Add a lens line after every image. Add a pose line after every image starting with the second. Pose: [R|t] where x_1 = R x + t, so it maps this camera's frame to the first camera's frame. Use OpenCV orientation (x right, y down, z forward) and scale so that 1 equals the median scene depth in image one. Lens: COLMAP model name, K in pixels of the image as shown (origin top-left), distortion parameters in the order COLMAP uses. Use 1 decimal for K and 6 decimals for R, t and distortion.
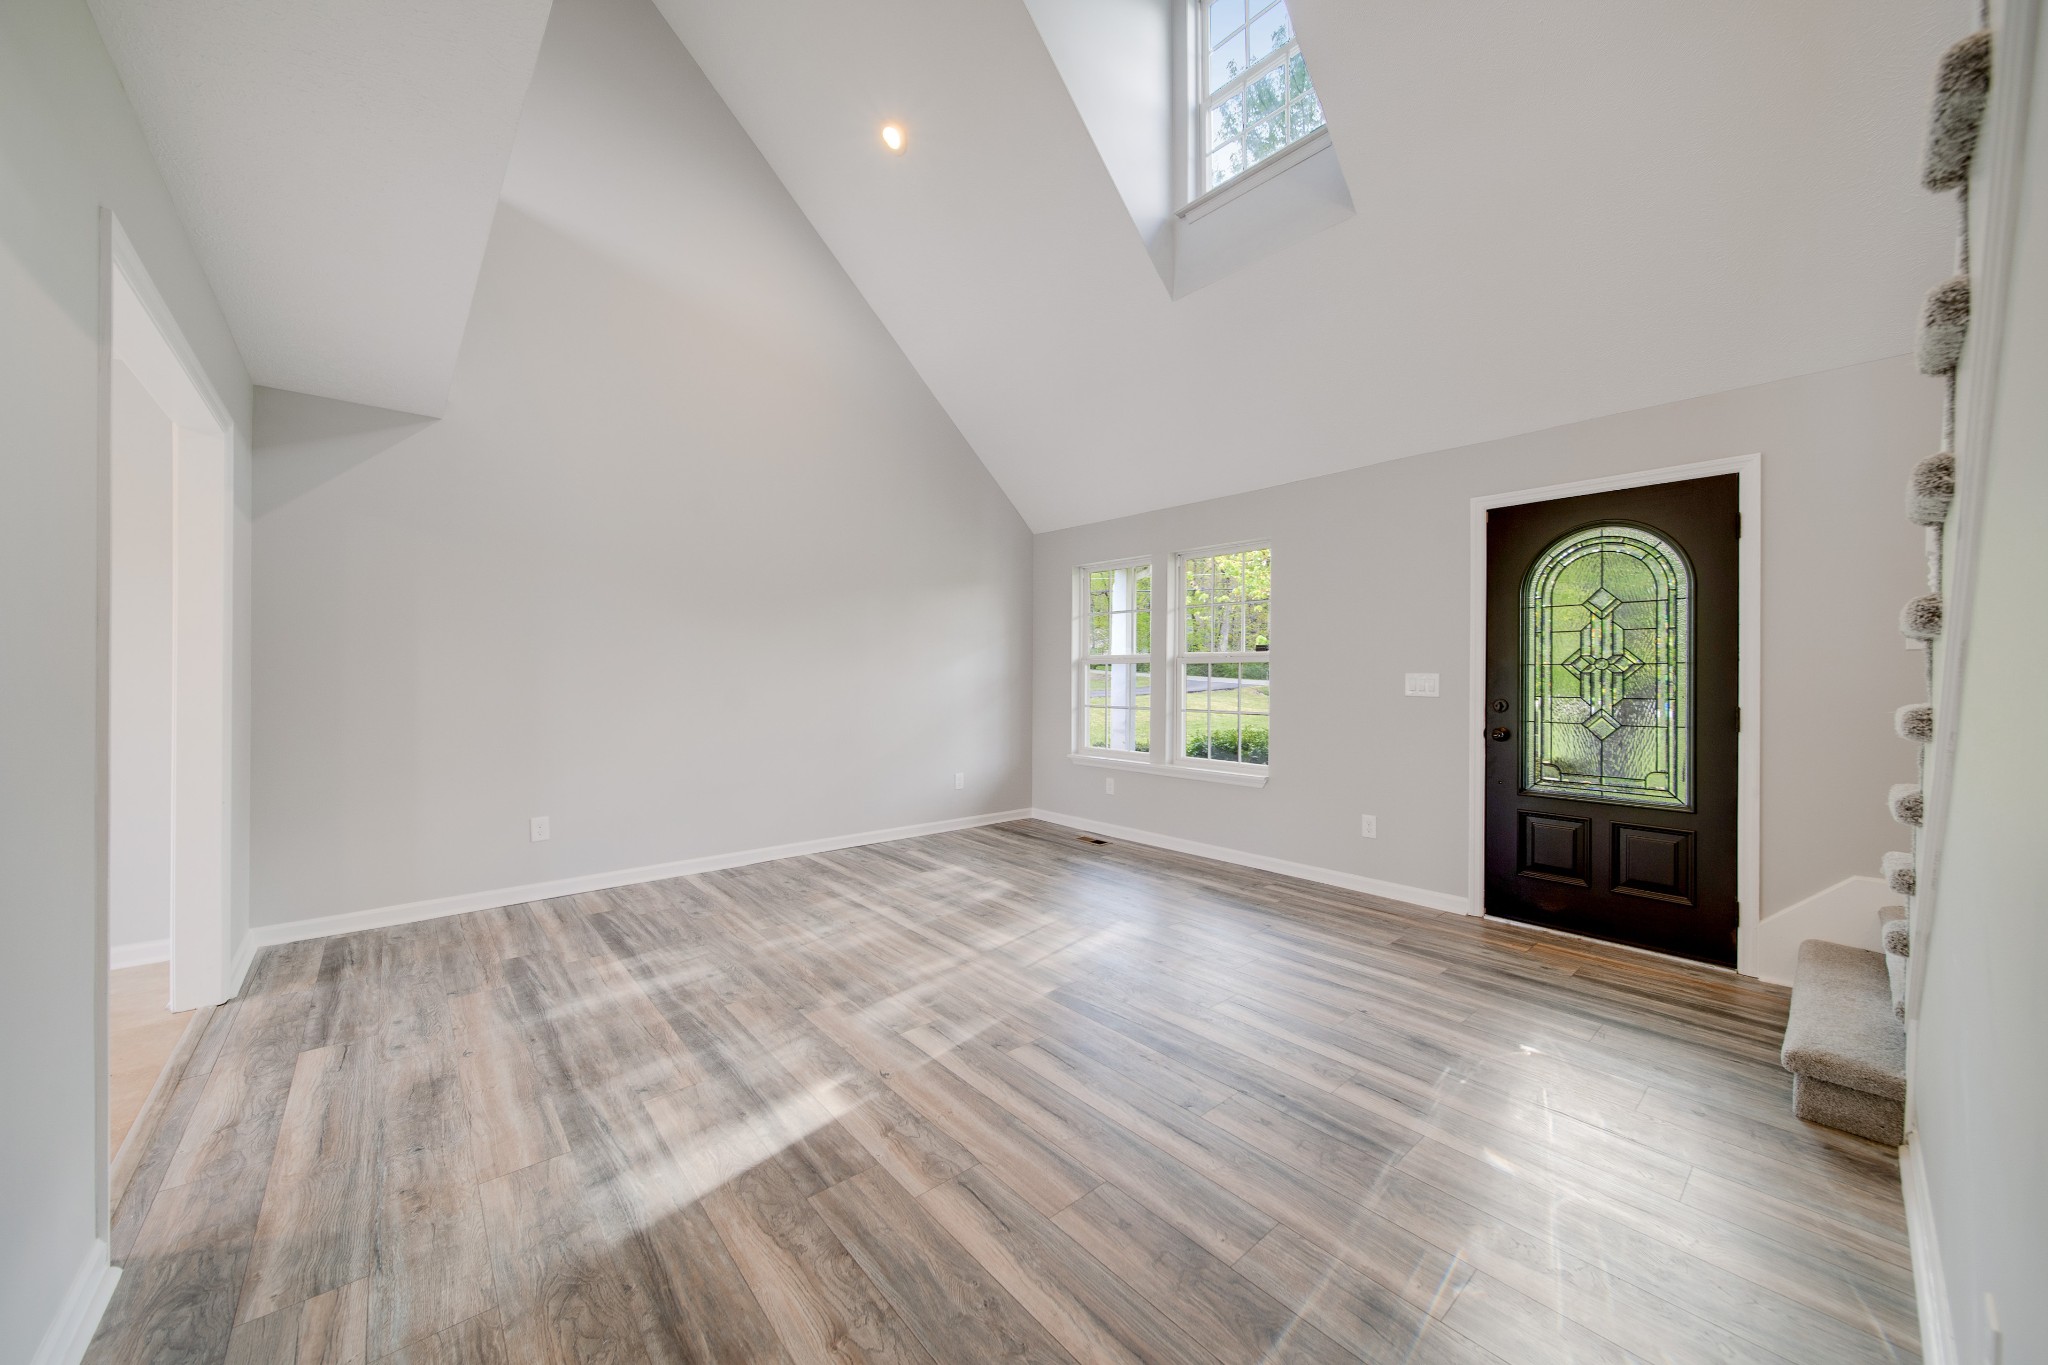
lens RADIAL K [[737.2, 0, 1034.5], [0, 737.2, 671.6], [0, 0, 1]] dist [0.000199, -0.002389]
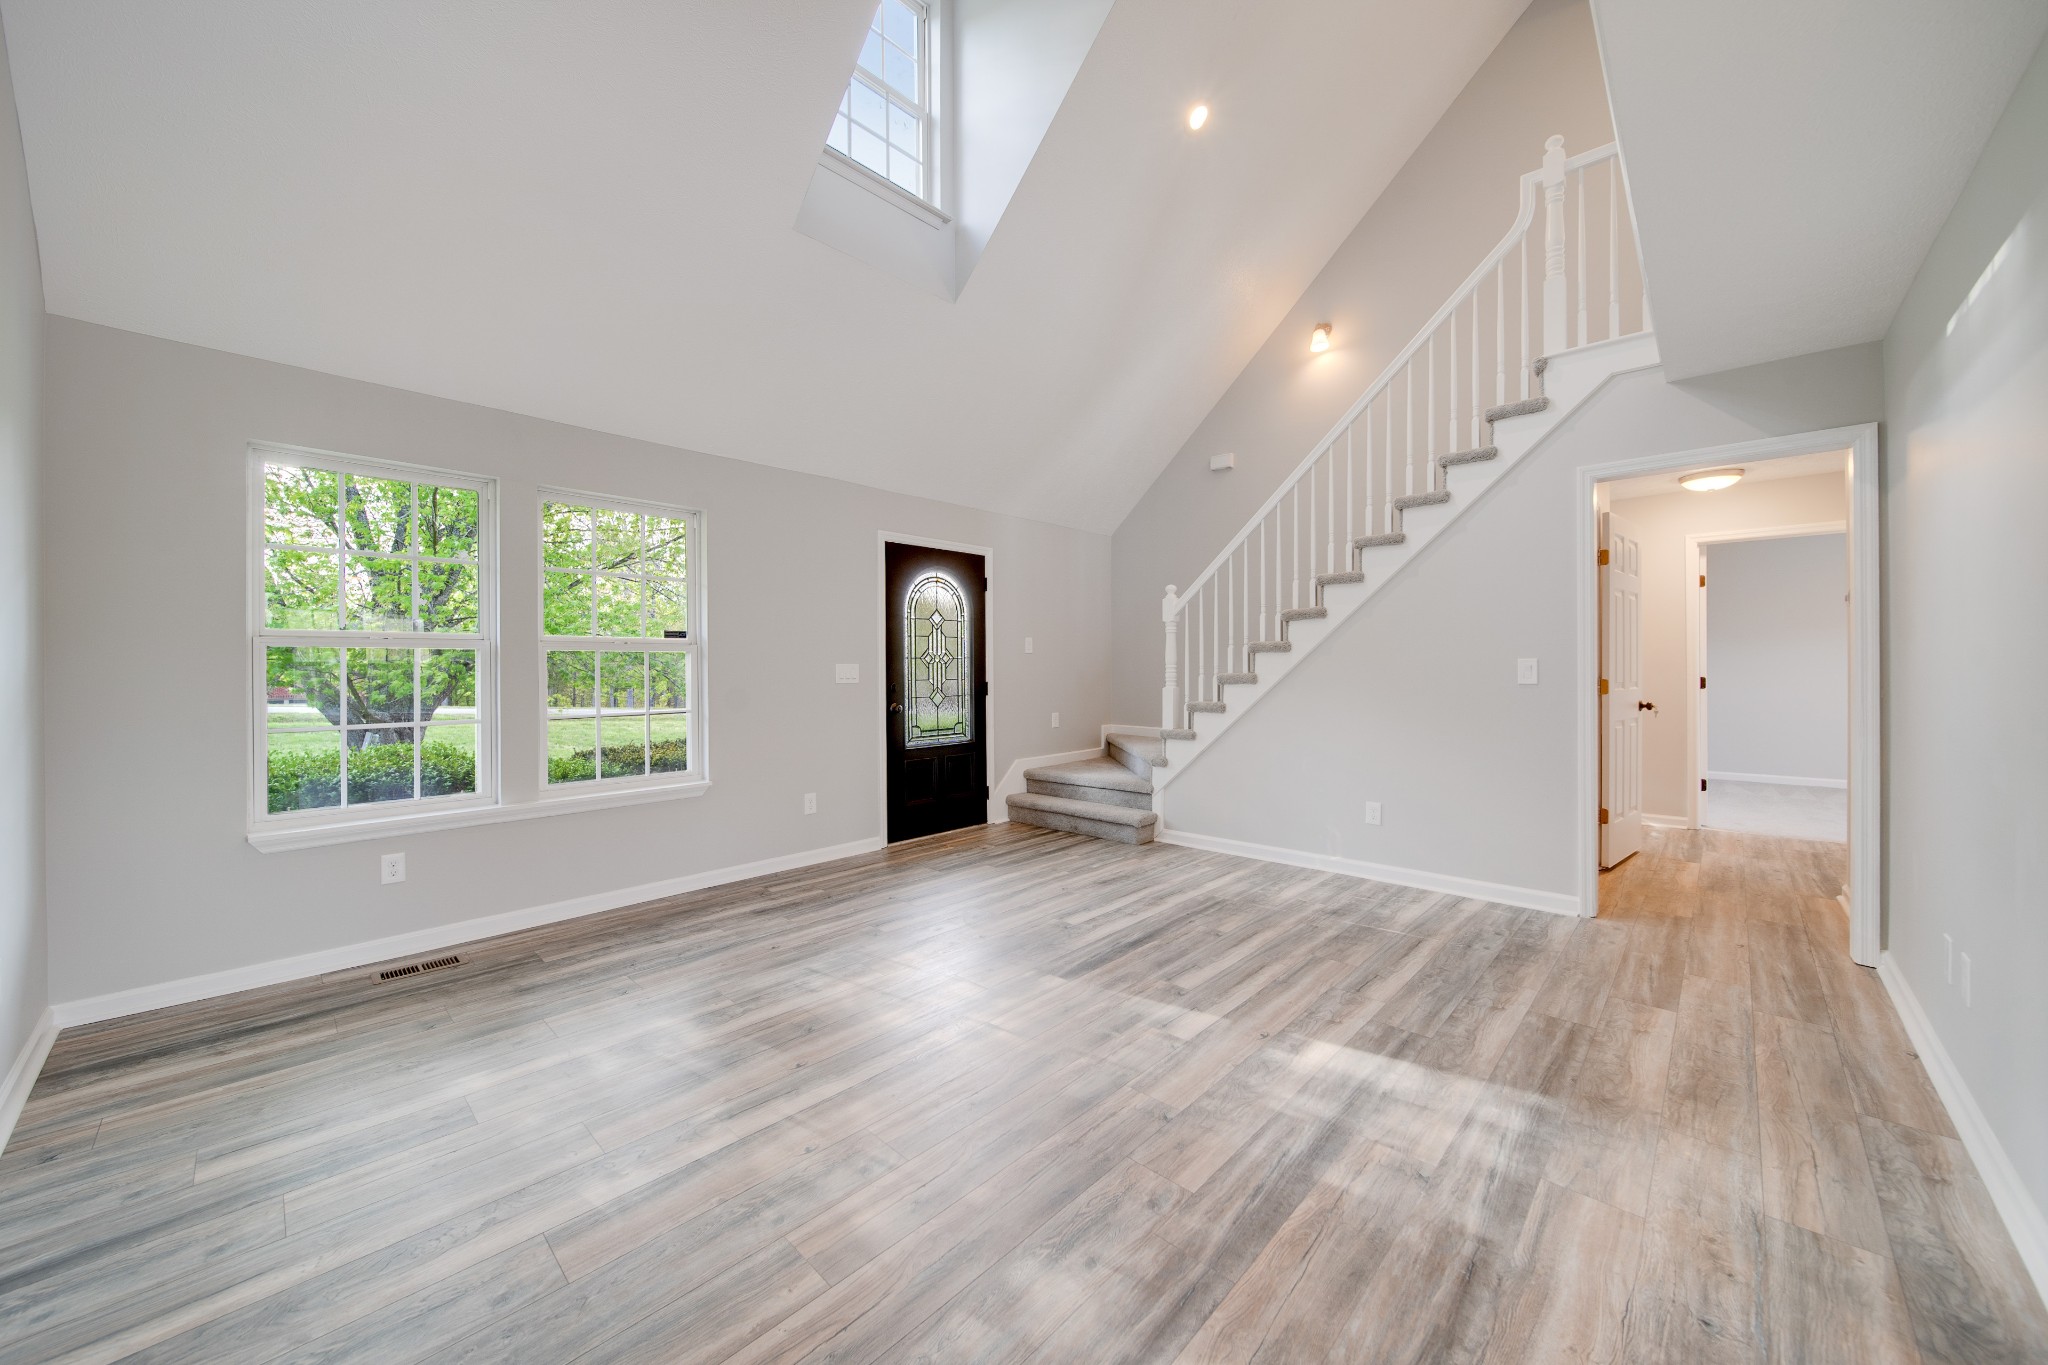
lens RADIAL K [[733.7, 0, 1034.3], [0, 733.7, 684.0], [0, 0, 1]] dist [0.000277, -0.002501]
pose [[-0.096537, -0.026399, 0.994979, -1.006003], [-0.000384, 0.999649, 0.026486, 0.003171], [-0.995329, 0.002175, -0.096513, 1.179929]]
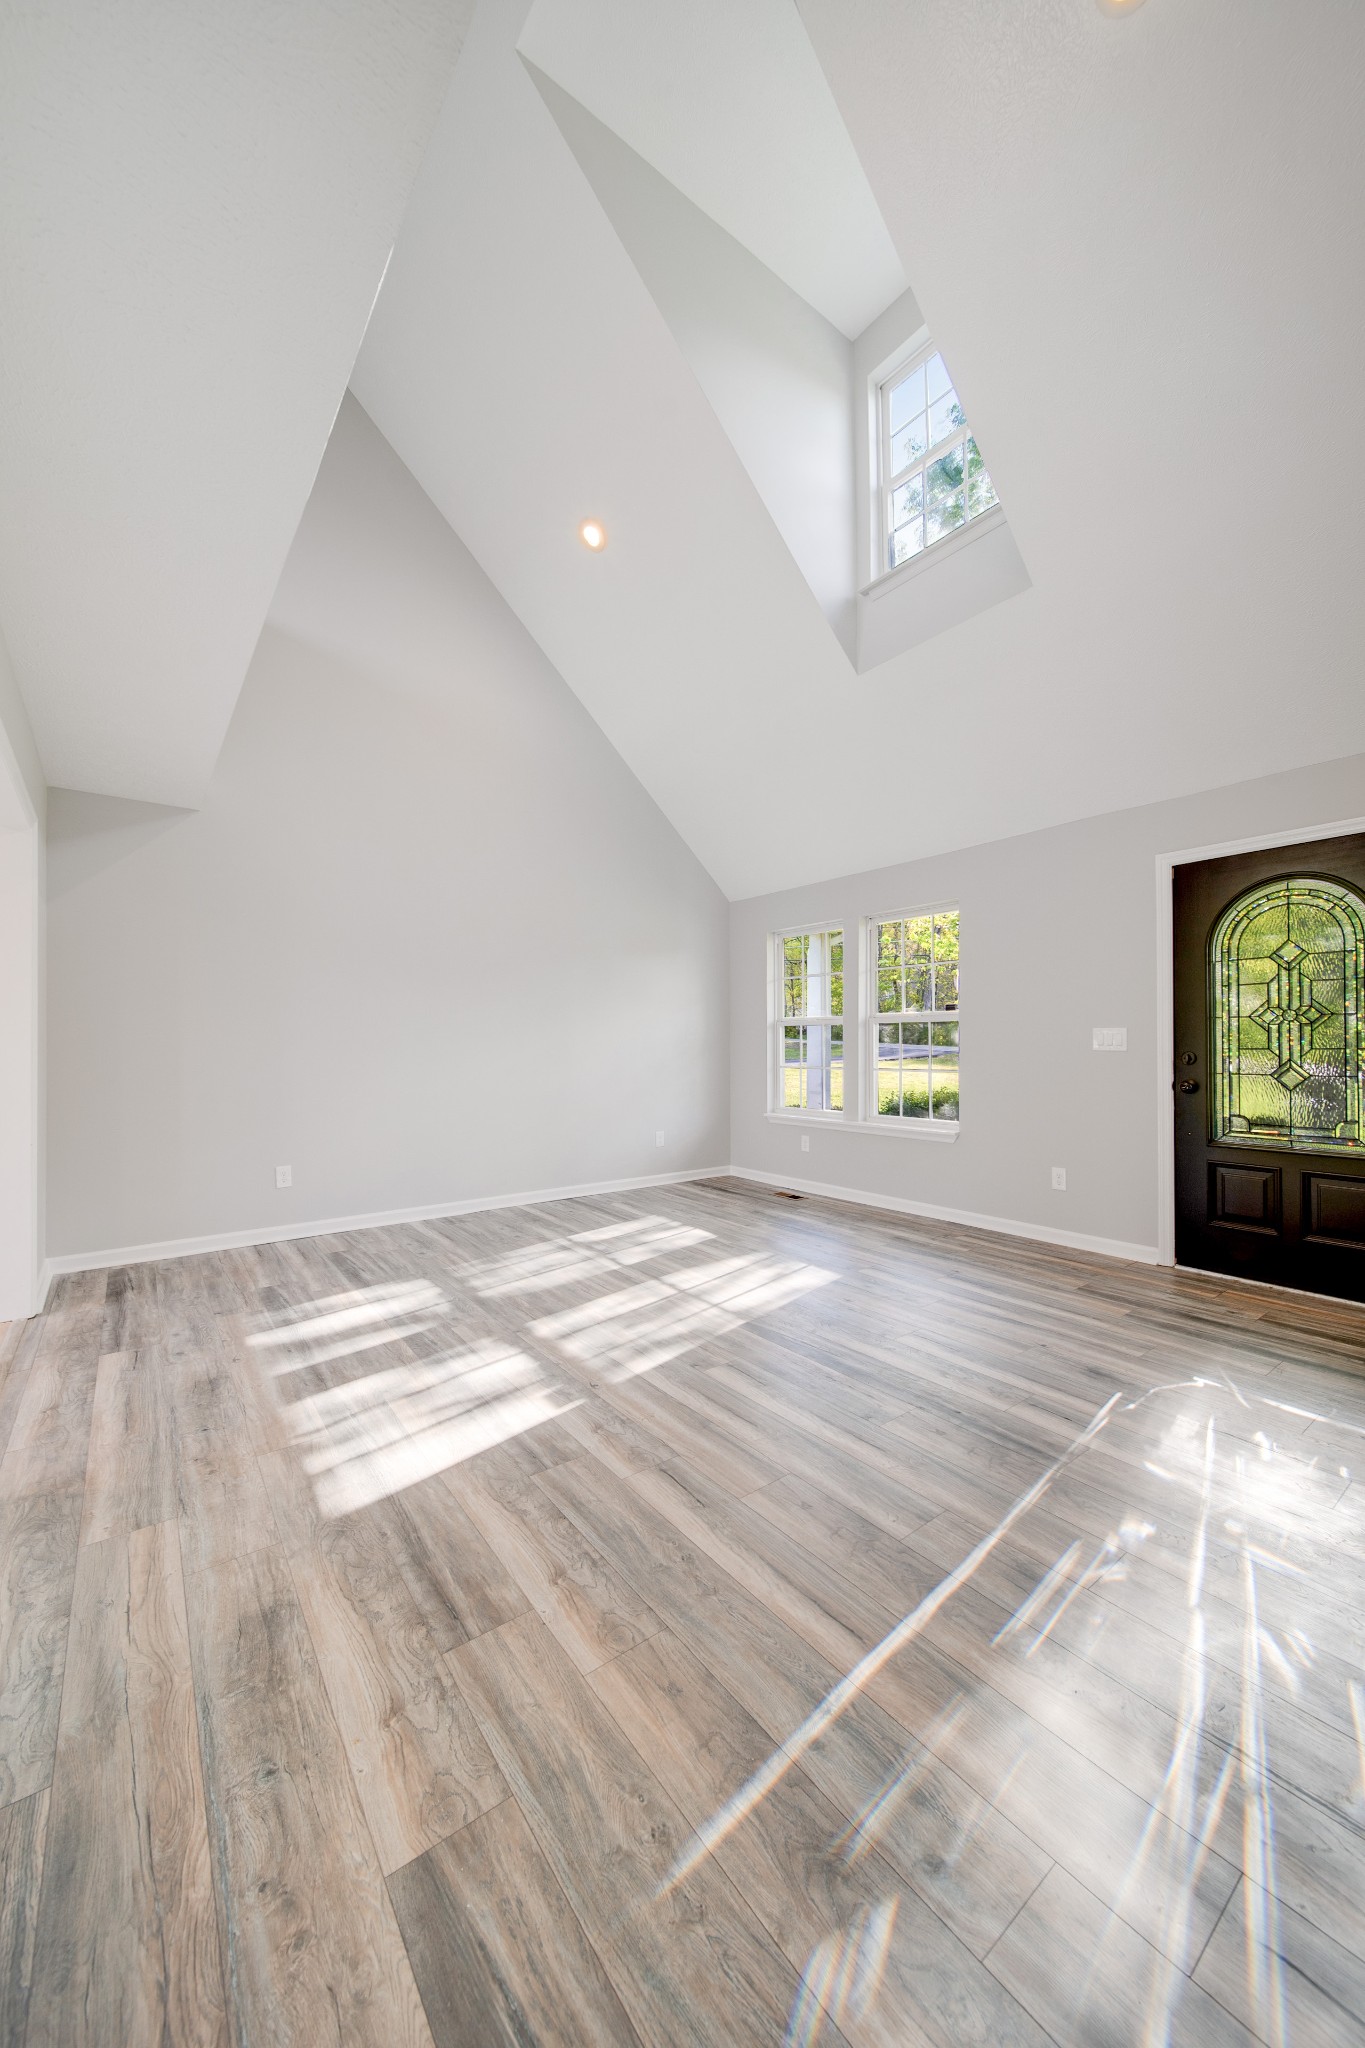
lens RADIAL K [[733.7, 0, 680.1], [0, 733.7, 1040.0], [0, 0, 1]] dist [0.000277, -0.002501]
pose [[0.997132, -0.009343, -0.075104, 0.012438], [0.009179, 0.999955, -0.002532, 0.022838], [0.075124, 0.001835, 0.997172, -0.081427]]
